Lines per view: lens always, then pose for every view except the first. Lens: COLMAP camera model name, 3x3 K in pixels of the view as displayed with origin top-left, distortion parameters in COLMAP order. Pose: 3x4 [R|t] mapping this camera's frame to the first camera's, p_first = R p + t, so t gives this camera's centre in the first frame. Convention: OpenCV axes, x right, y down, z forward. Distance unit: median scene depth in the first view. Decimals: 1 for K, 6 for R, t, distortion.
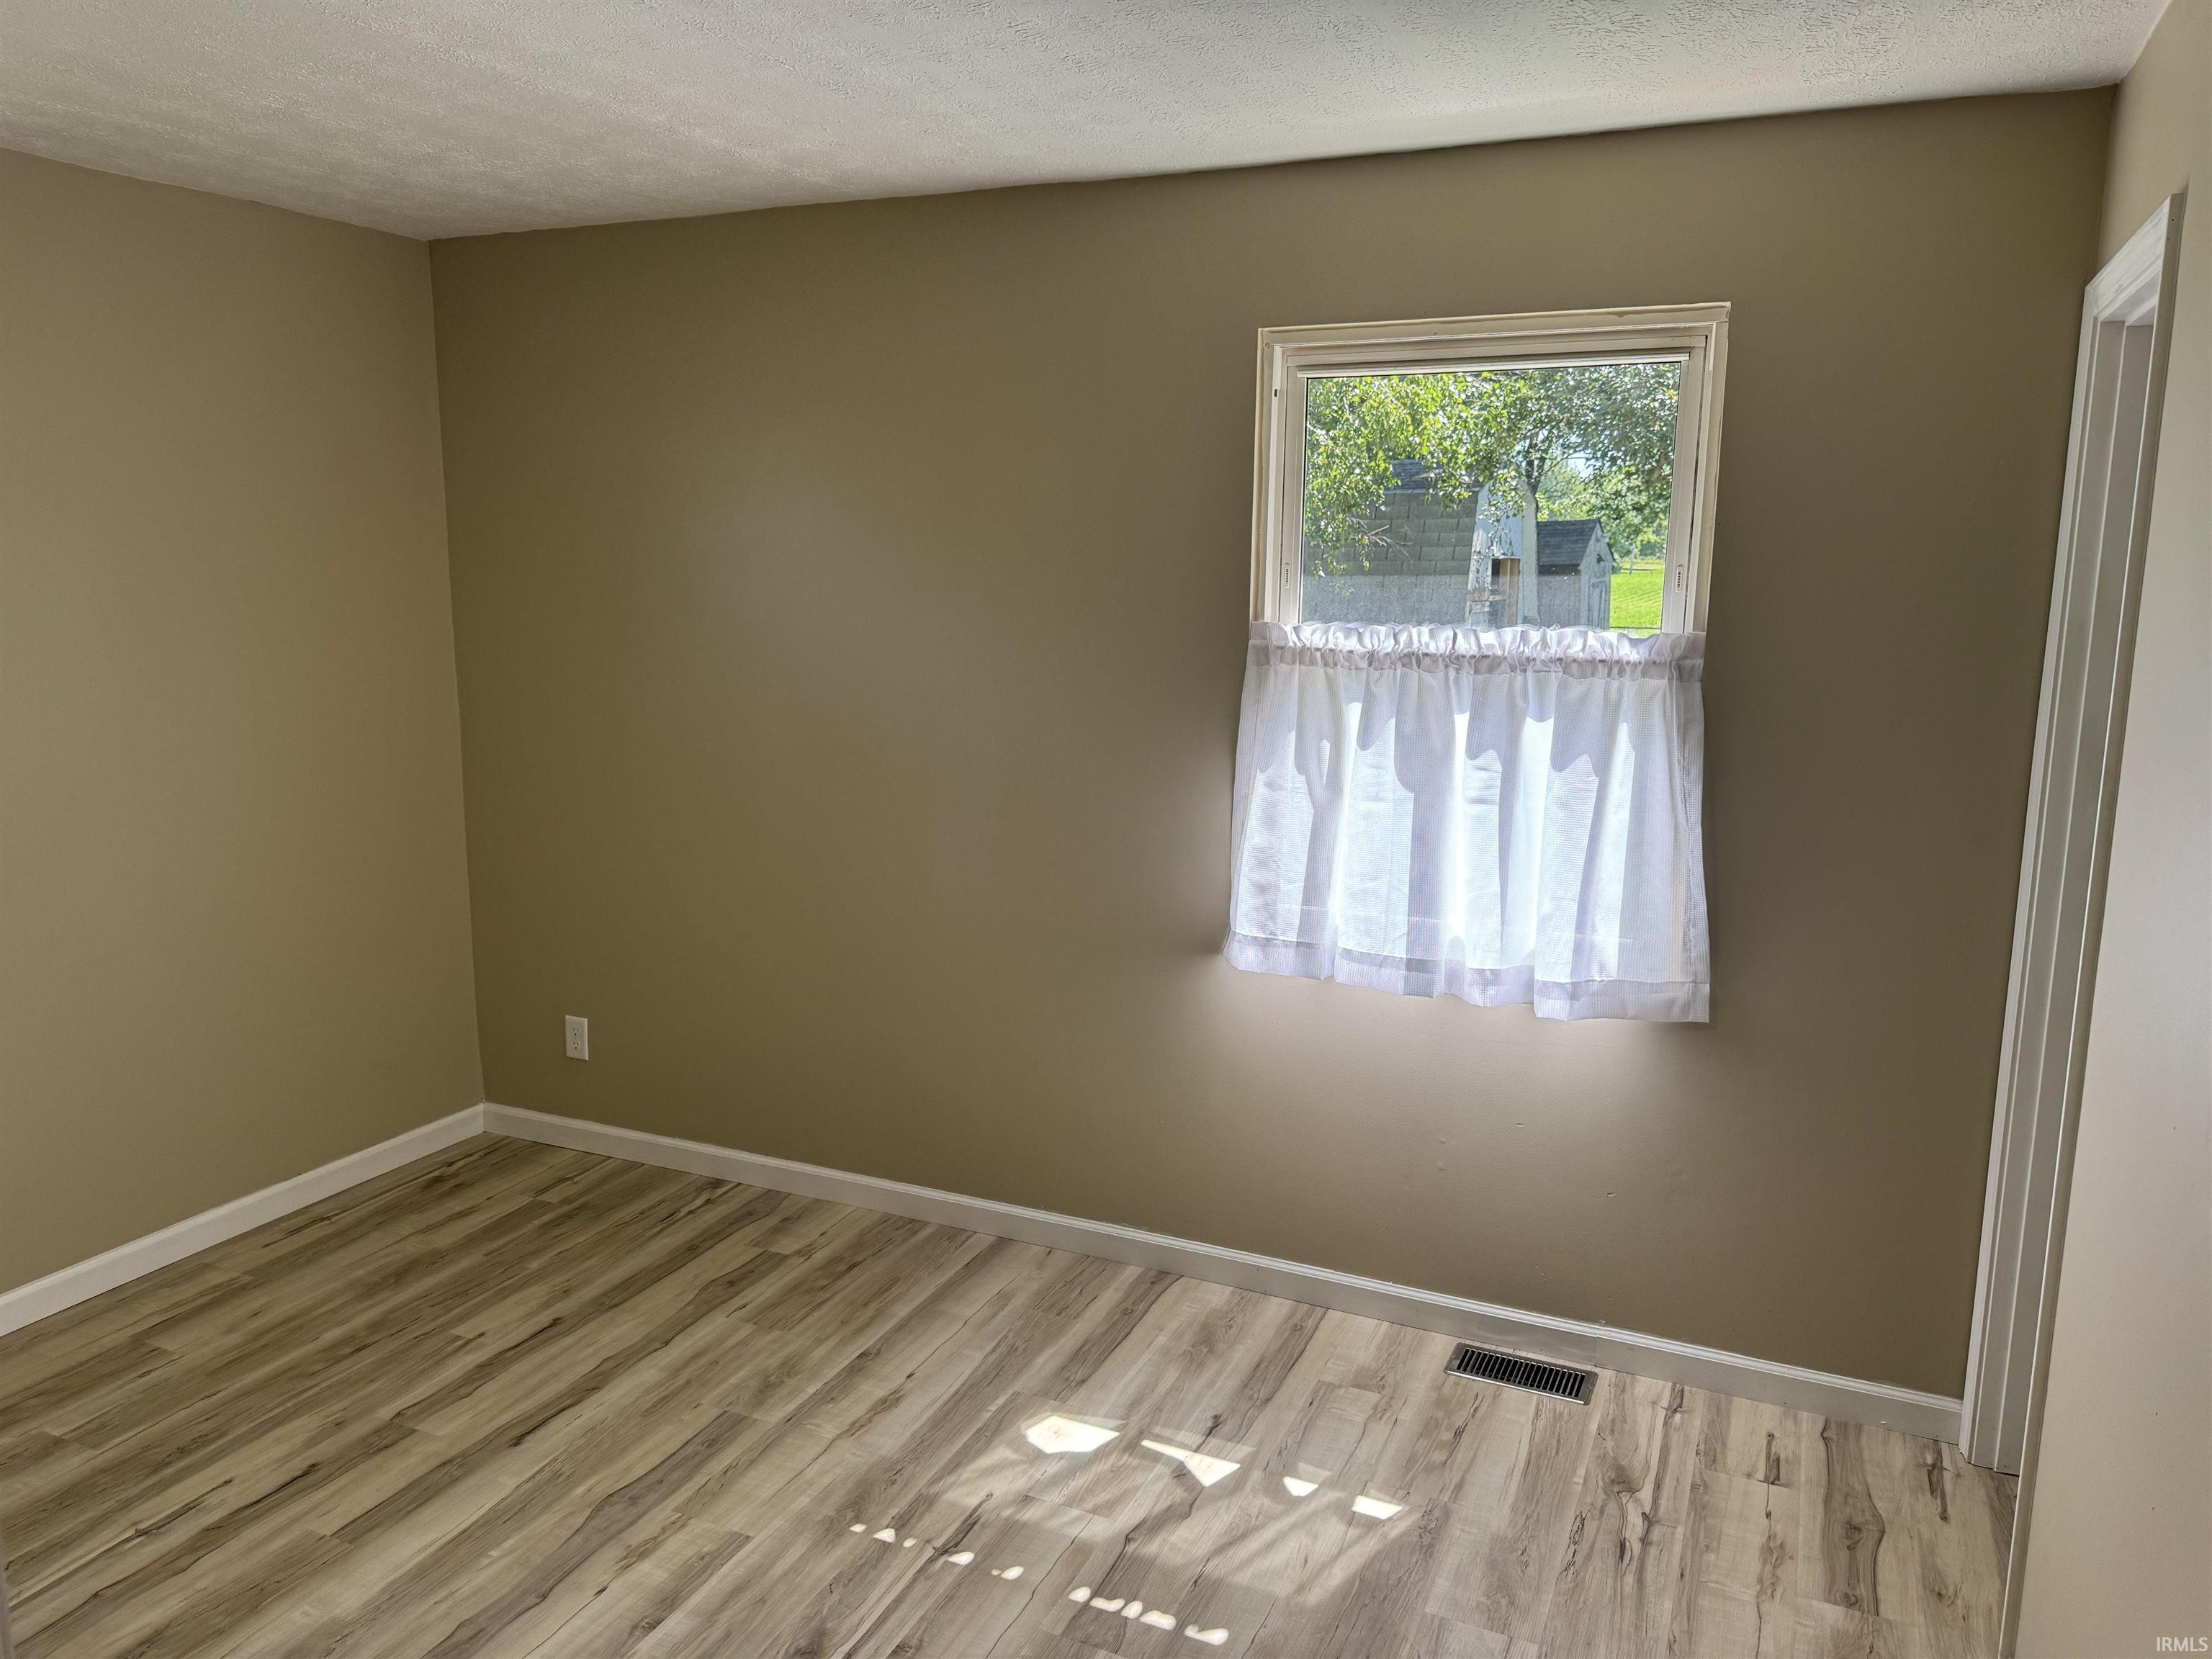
lens RADIAL K [[1564.3, 0, 1110.2], [0, 1564.3, 824.4], [0, 0, 1]] dist [0.021438, -0.031612]
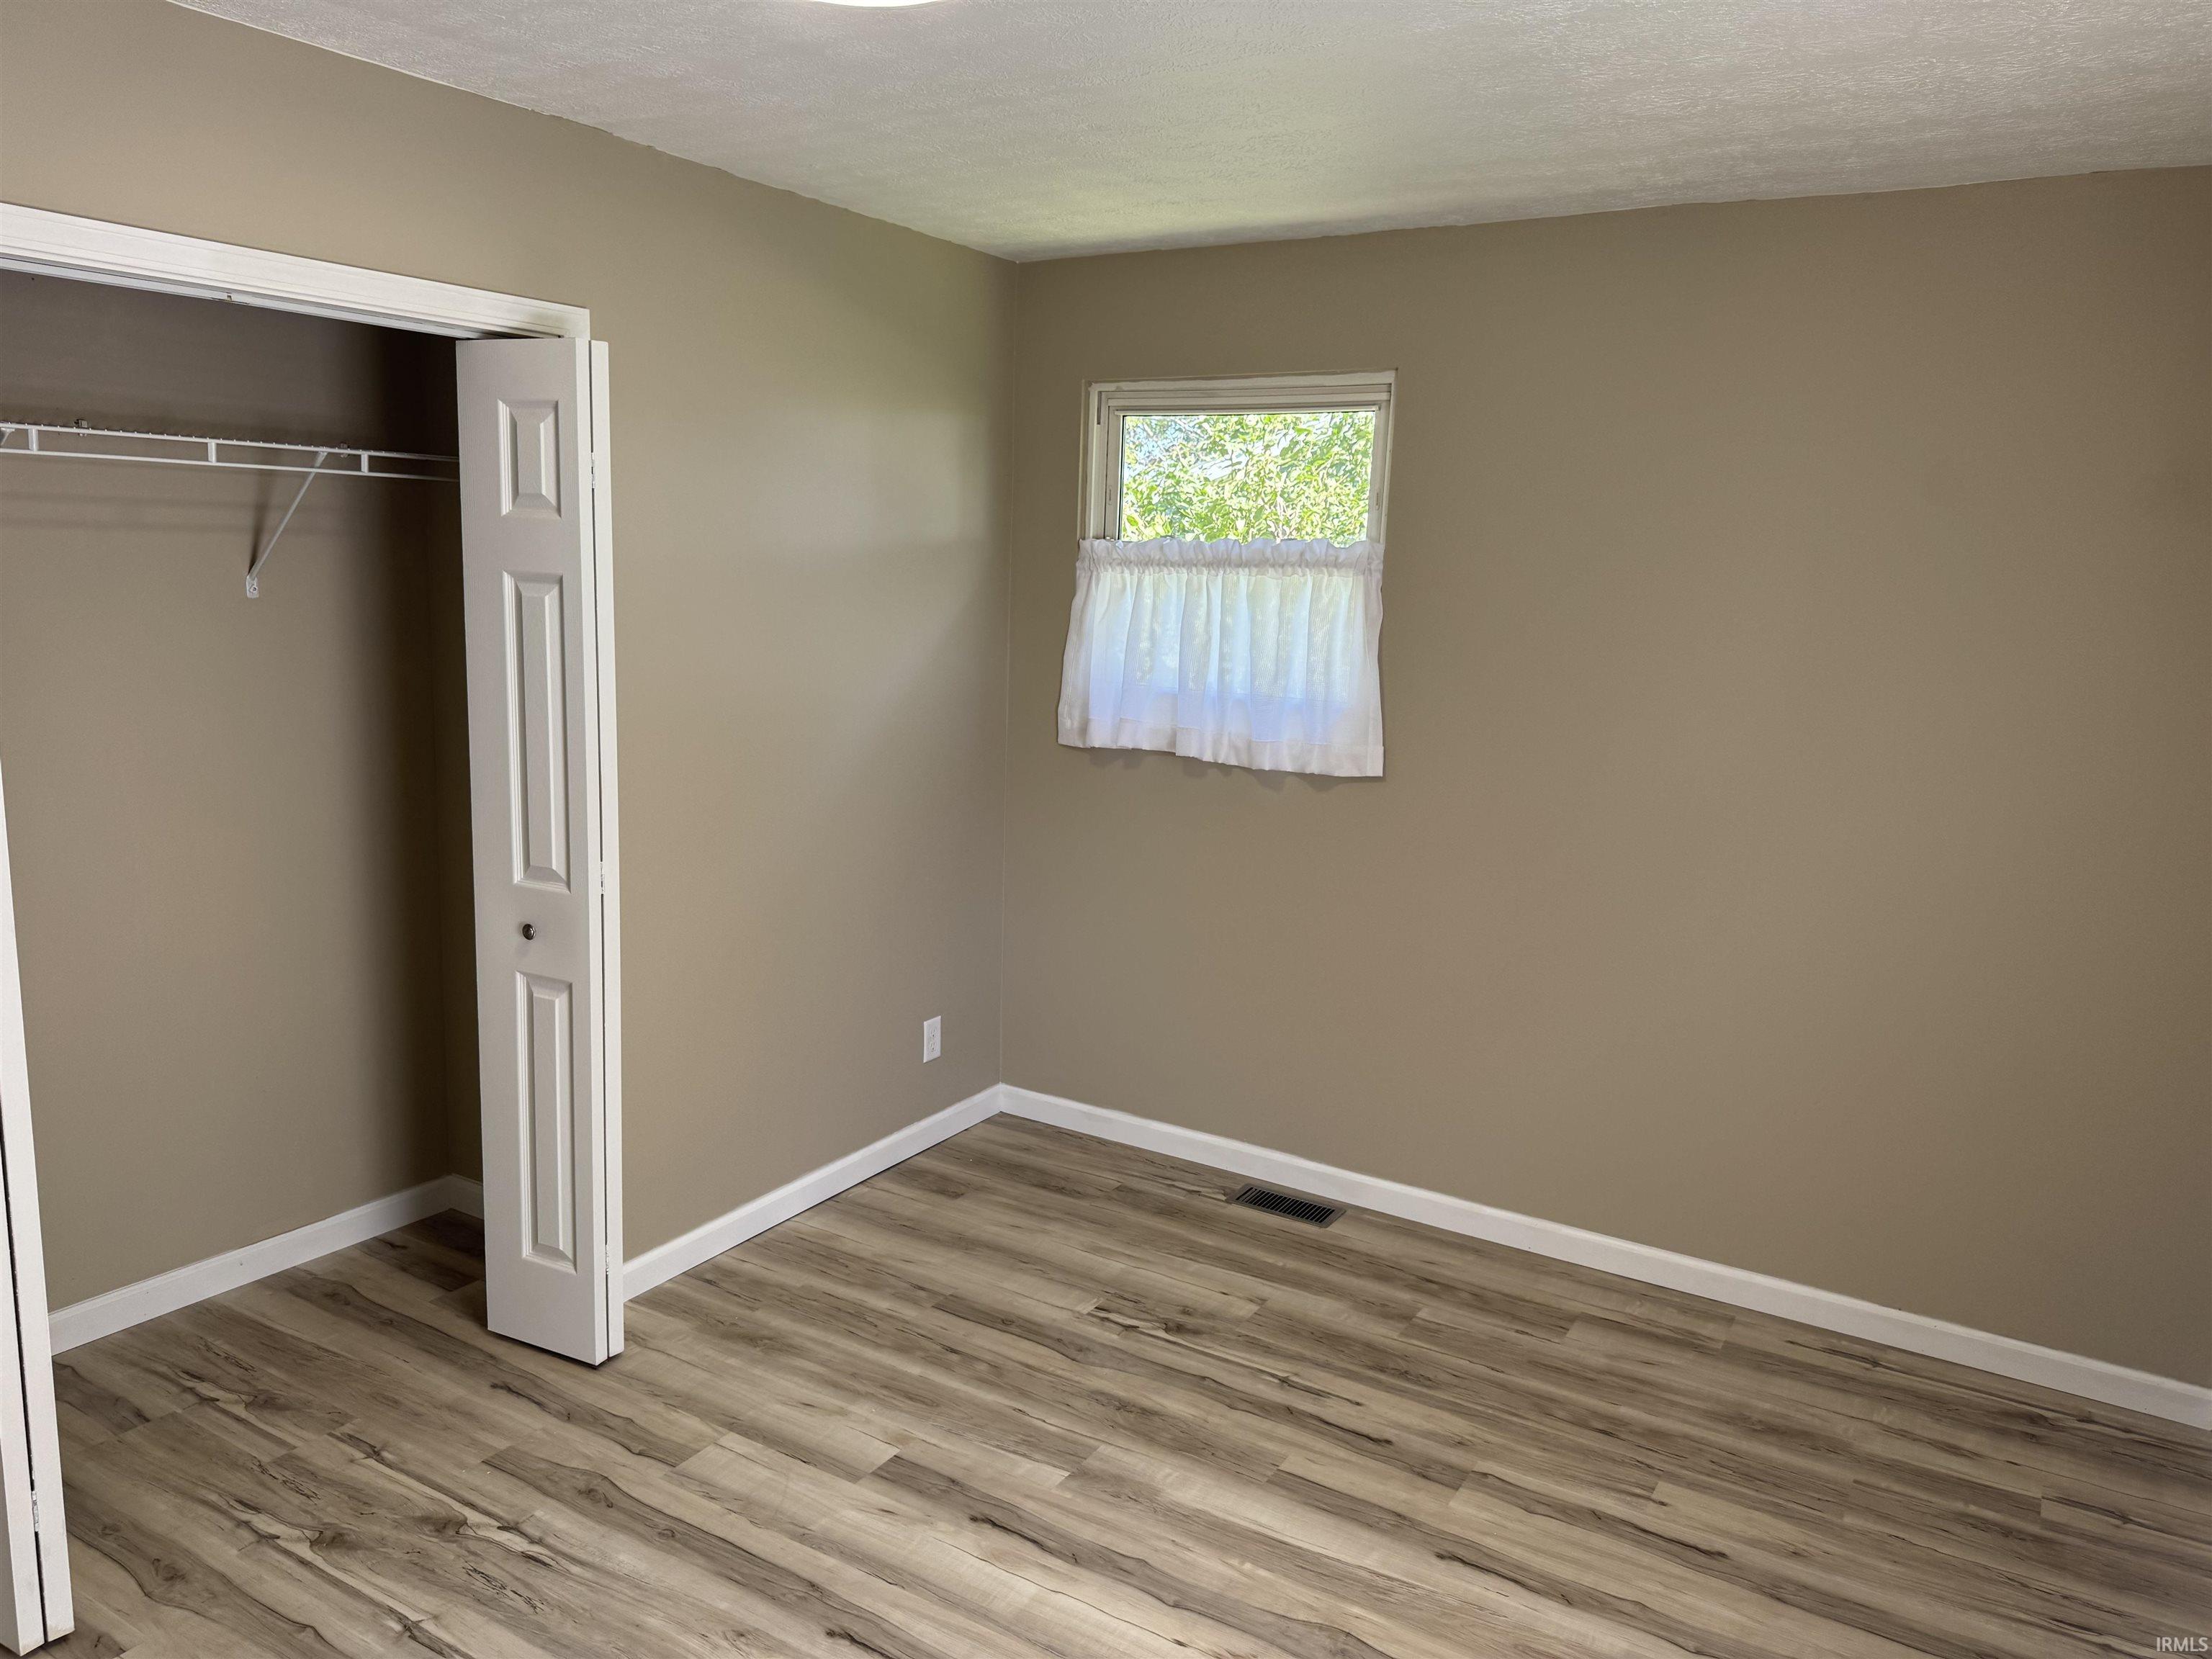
lens RADIAL K [[1564.3, 0, 1111.2], [0, 1564.3, 829.8], [0, 0, 1]] dist [0.021438, -0.031612]
pose [[-0.123799, 0.158703, -0.979534, 0.407001], [-0.208752, 0.960872, 0.182063, -0.116176], [0.970101, 0.227019, -0.085826, 0.698881]]
